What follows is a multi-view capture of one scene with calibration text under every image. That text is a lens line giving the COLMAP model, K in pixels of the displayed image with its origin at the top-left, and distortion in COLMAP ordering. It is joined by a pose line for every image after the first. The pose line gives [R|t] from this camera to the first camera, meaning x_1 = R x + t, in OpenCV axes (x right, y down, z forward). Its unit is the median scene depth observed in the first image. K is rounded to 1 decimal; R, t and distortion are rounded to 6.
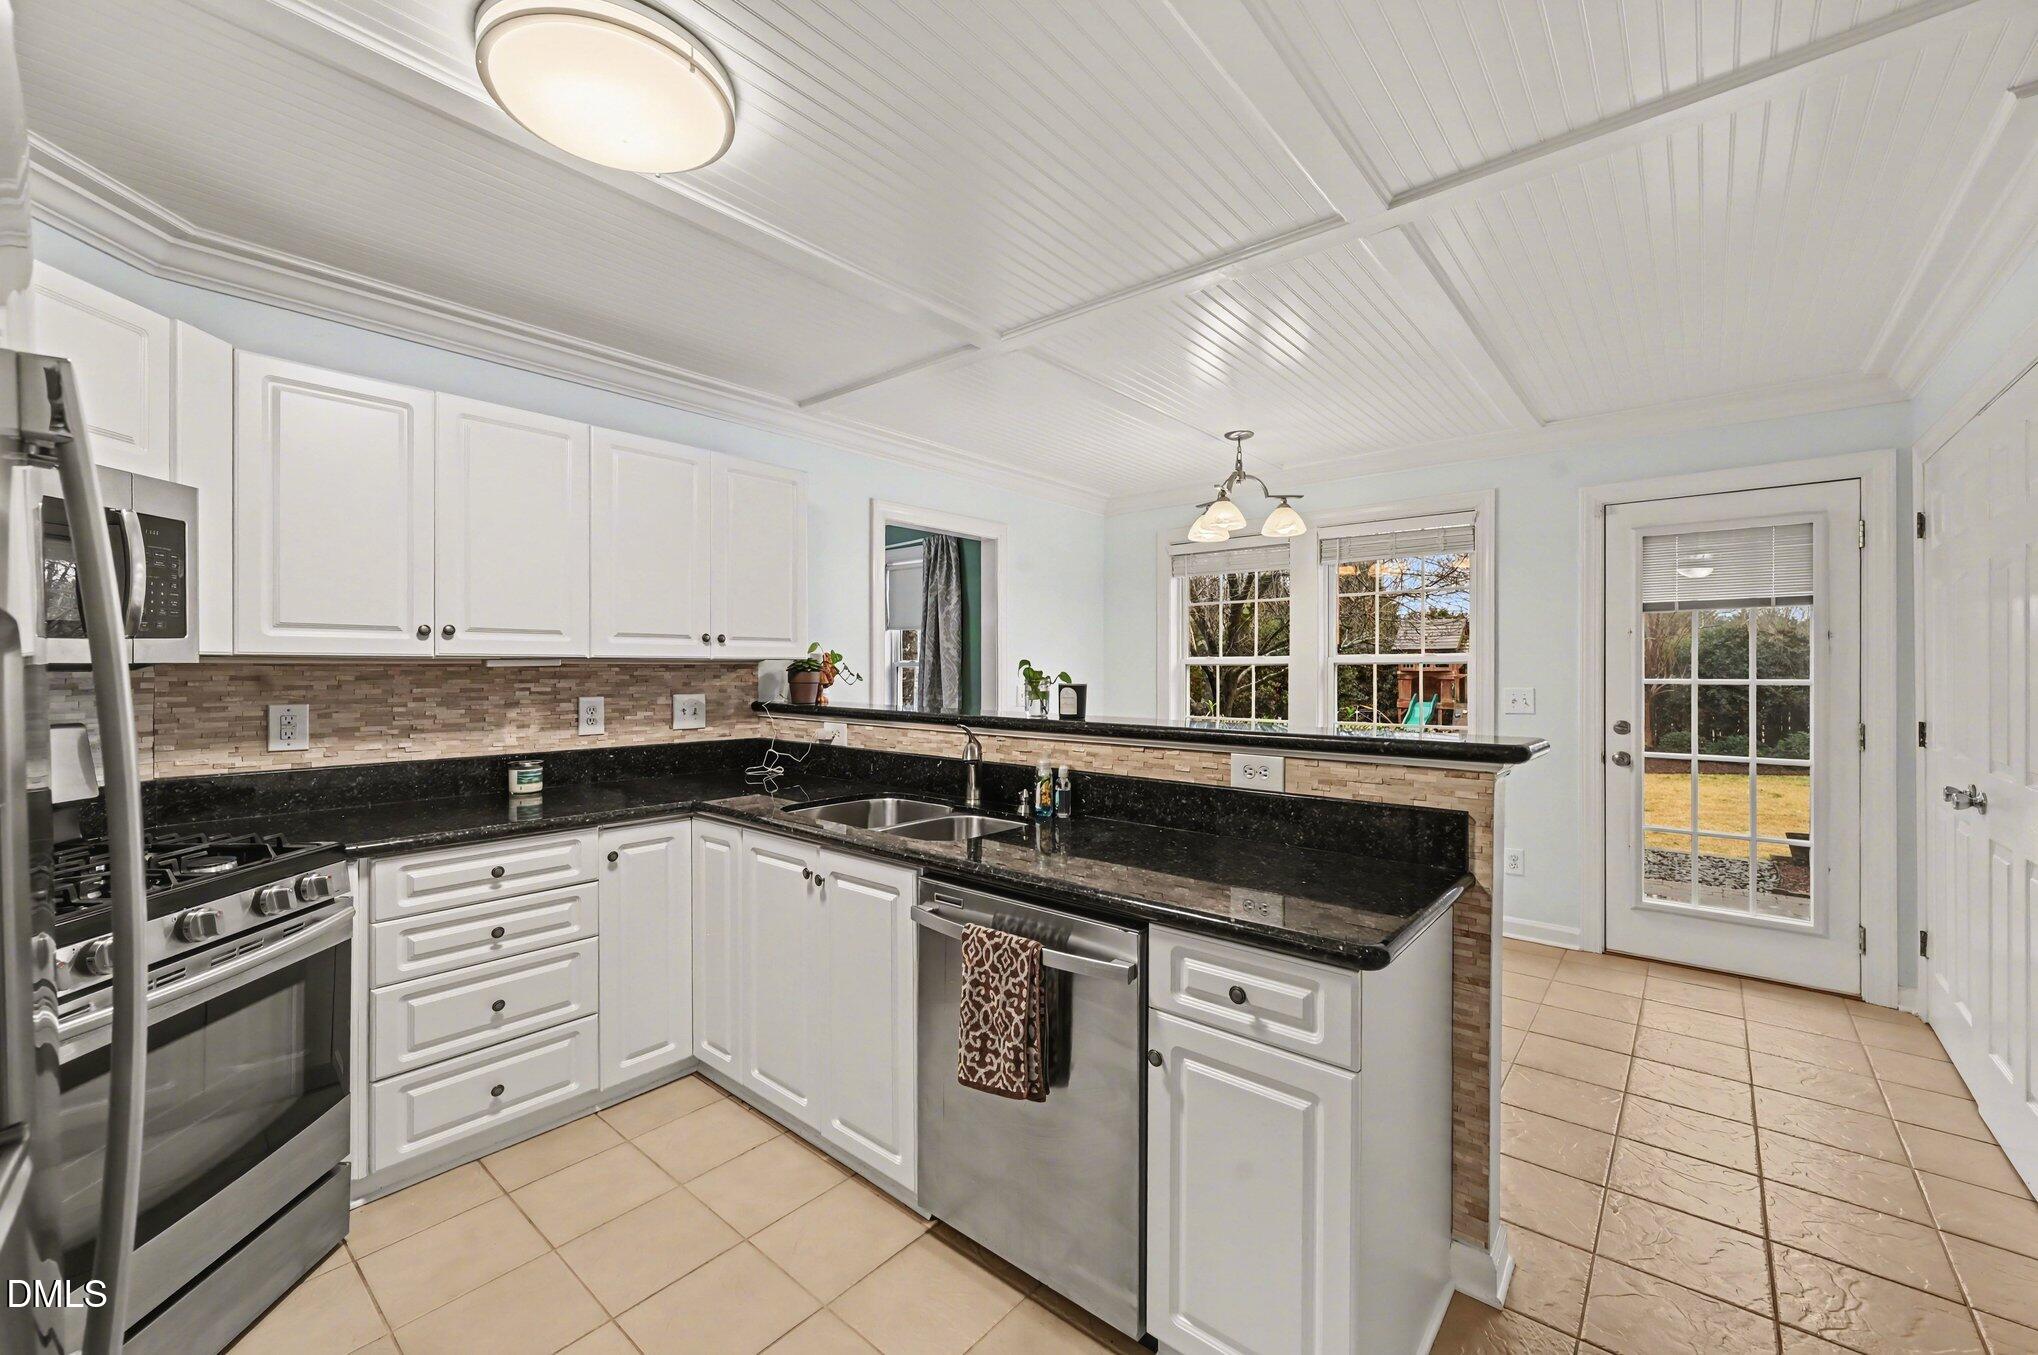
lens RADIAL K [[802.9, 0, 1022.7], [0, 802.9, 667.3], [0, 0, 1]] dist [-0.000663, 0.000013]
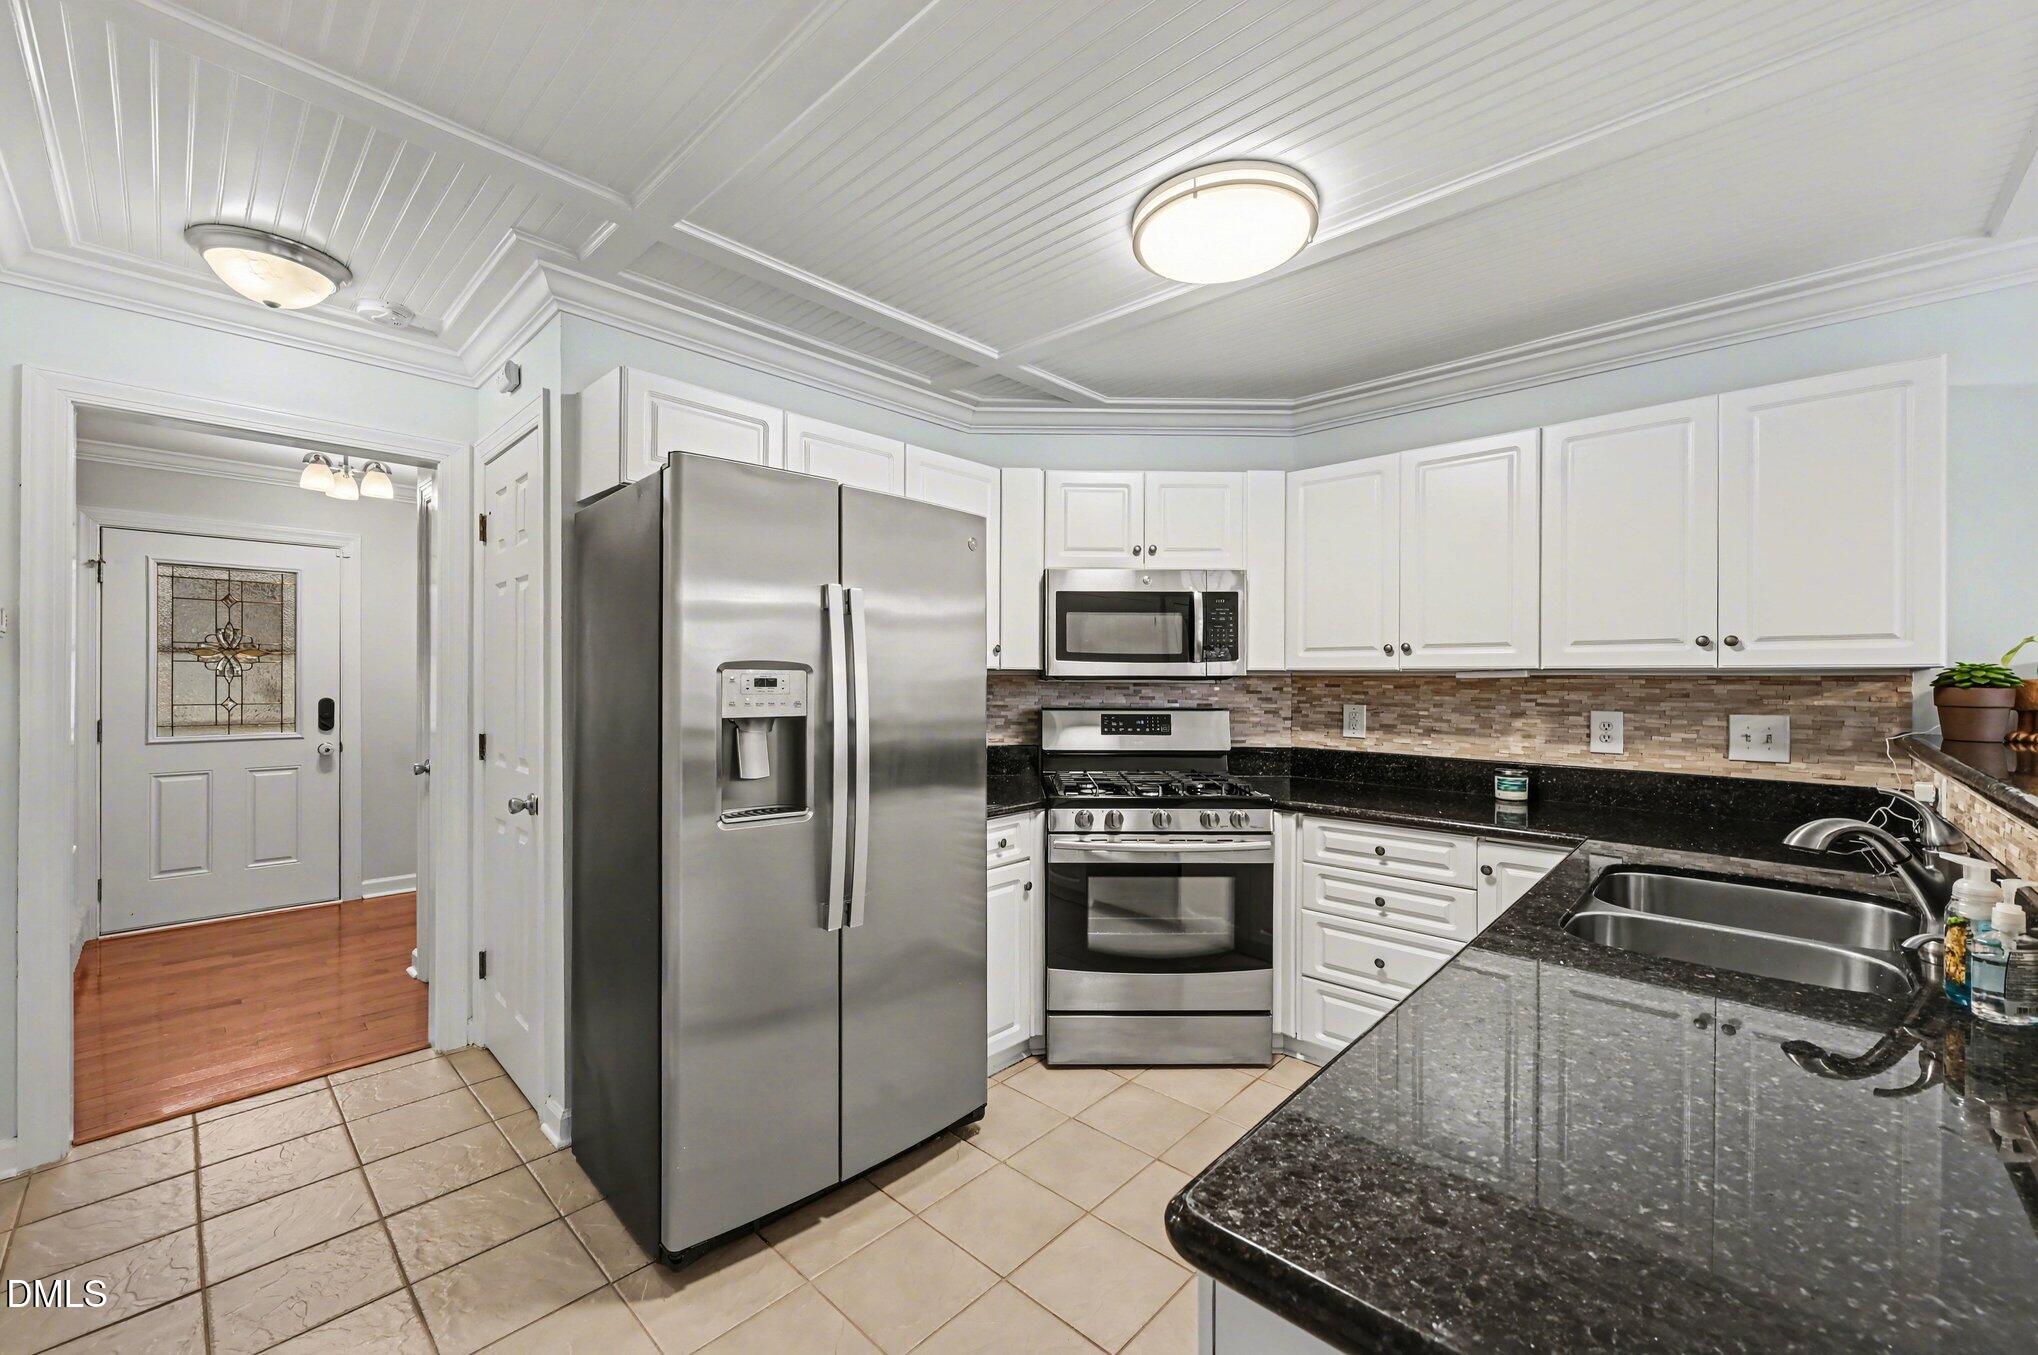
lens RADIAL K [[802.9, 0, 1021.7], [0, 802.9, 678.0], [0, 0, 1]] dist [-0.000663, 0.000013]
pose [[-0.058436, 0.001003, -0.998291, 0.455744], [-0.002634, 0.999996, 0.001159, -0.000460], [0.998288, 0.002697, -0.058433, 0.436693]]
